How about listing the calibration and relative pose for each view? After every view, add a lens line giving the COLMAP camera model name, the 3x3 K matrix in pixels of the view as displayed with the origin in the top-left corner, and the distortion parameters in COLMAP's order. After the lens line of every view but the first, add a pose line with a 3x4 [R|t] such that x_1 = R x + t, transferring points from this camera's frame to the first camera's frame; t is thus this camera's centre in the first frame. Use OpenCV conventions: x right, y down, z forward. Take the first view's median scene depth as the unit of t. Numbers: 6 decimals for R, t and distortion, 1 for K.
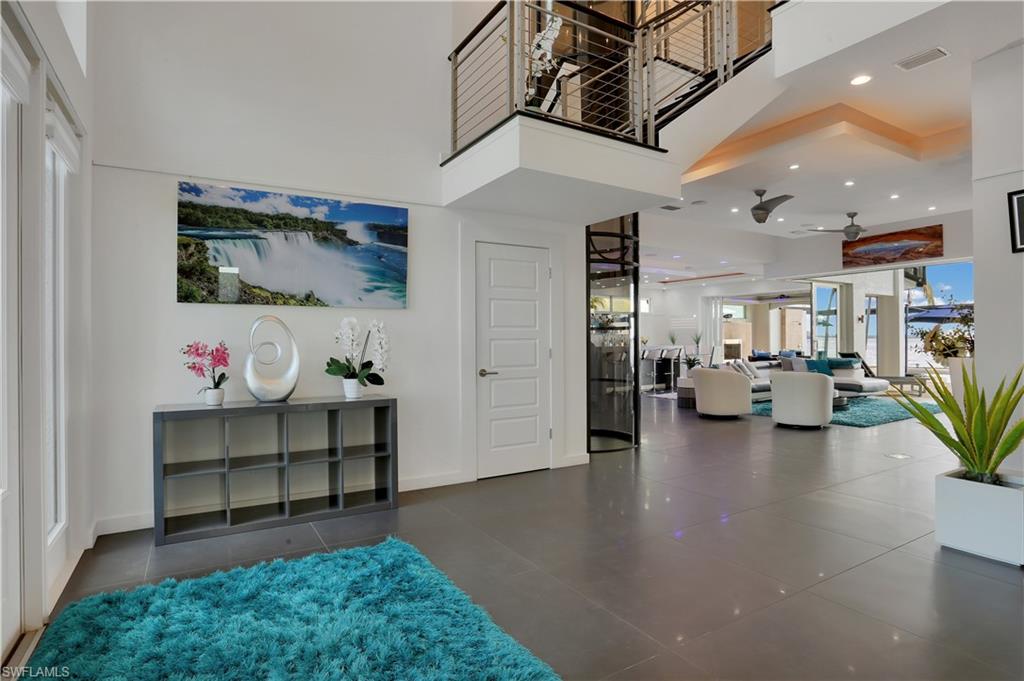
lens RADIAL K [[536.8, 0, 509.0], [0, 536.8, 337.4], [0, 0, 1]] dist [-0.065223, 0.036291]
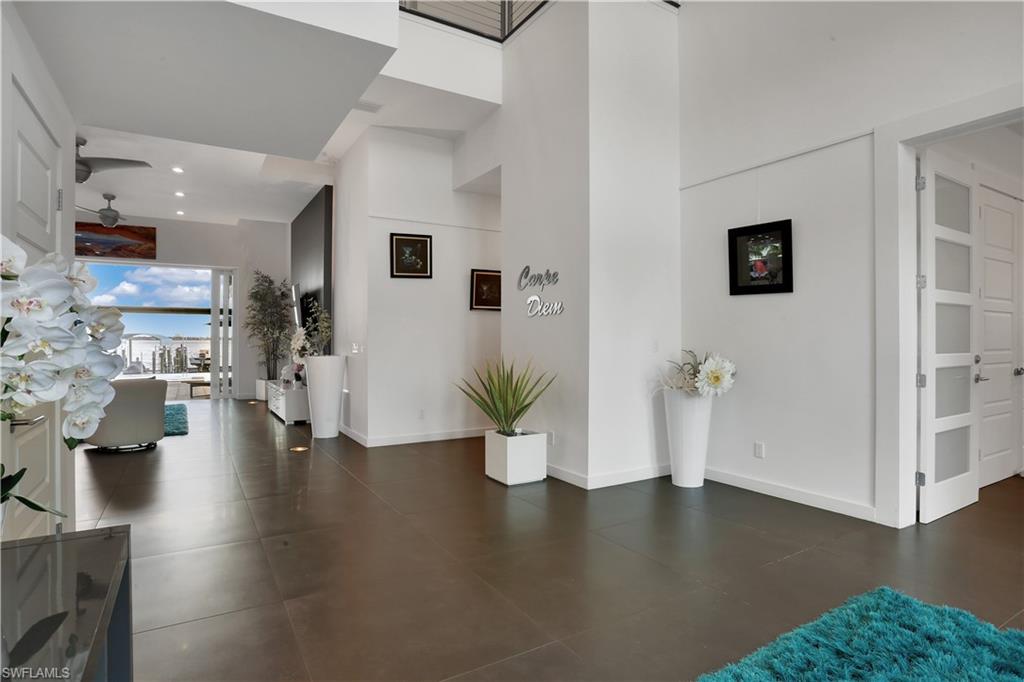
lens RADIAL K [[536.8, 0, 509.0], [0, 536.8, 337.9], [0, 0, 1]] dist [-0.065223, 0.036291]
pose [[-0.003367, 0.010126, 0.999943, -0.270763], [-0.004692, 0.999938, -0.010141, 0.006525], [-0.999983, -0.004726, -0.003319, 0.441798]]
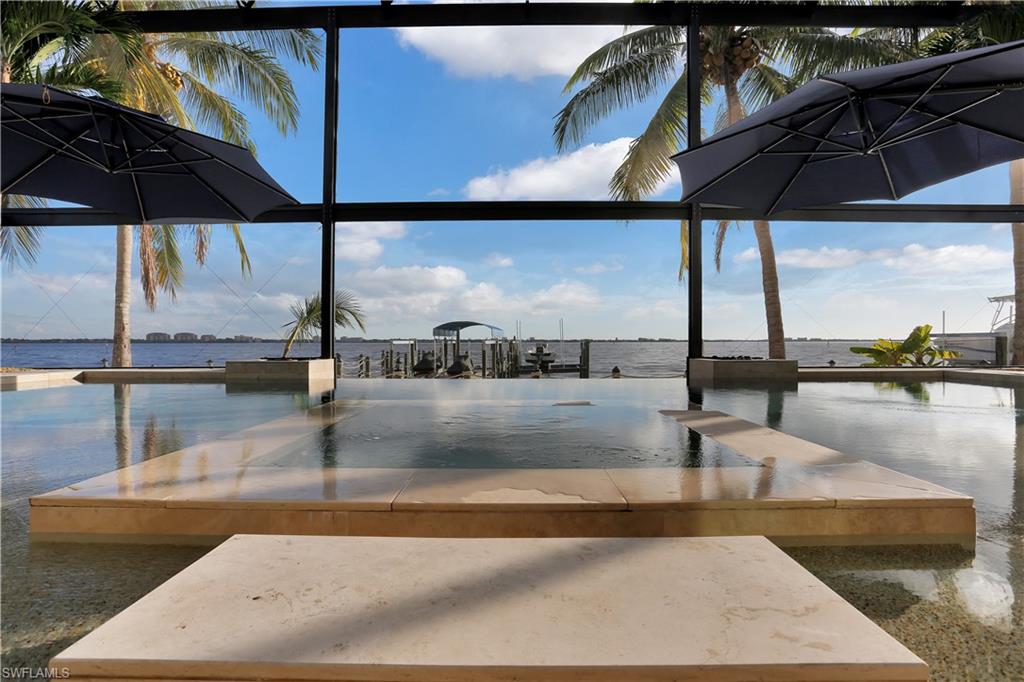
lens RADIAL K [[536.8, 0, 509.0], [0, 536.8, 337.9], [0, 0, 1]] dist [-0.065223, 0.036291]
pose [[0.522522, 0.014192, 0.852508, 2.453446], [-0.006134, 0.999898, -0.012885, 0.166892], [-0.852604, 0.001503, 0.522556, 2.244353]]
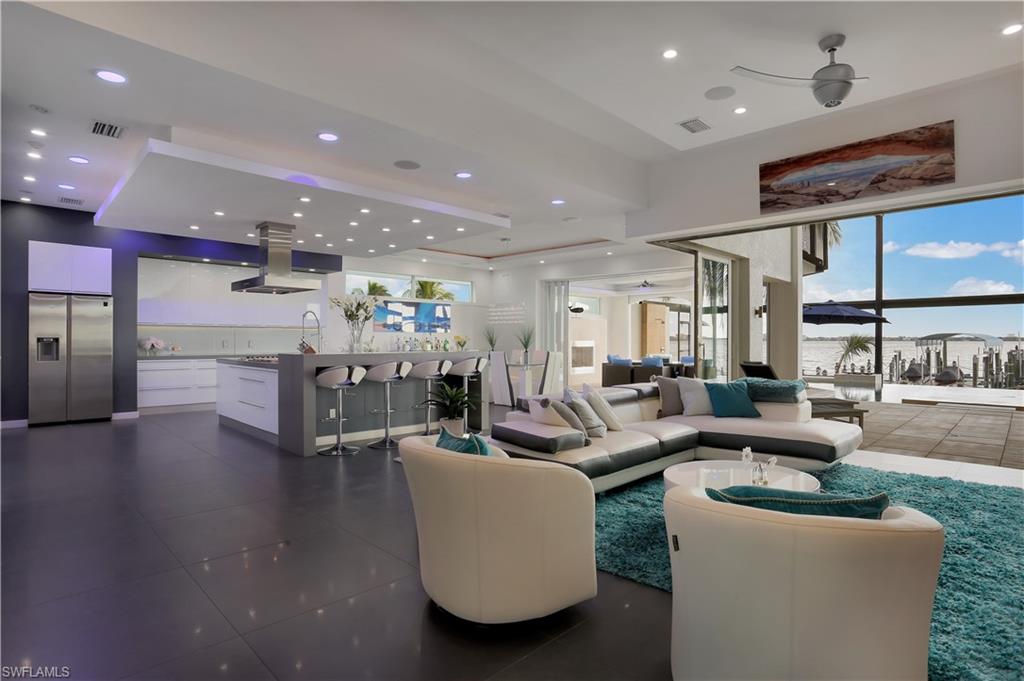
lens RADIAL K [[536.8, 0, 509.0], [0, 536.8, 337.4], [0, 0, 1]] dist [-0.065223, 0.036291]
pose [[0.970001, 0.009585, 0.242912, 0.400803], [-0.009645, 0.999953, -0.000942, 0.002246], [-0.242909, -0.001429, 0.970048, 0.858697]]
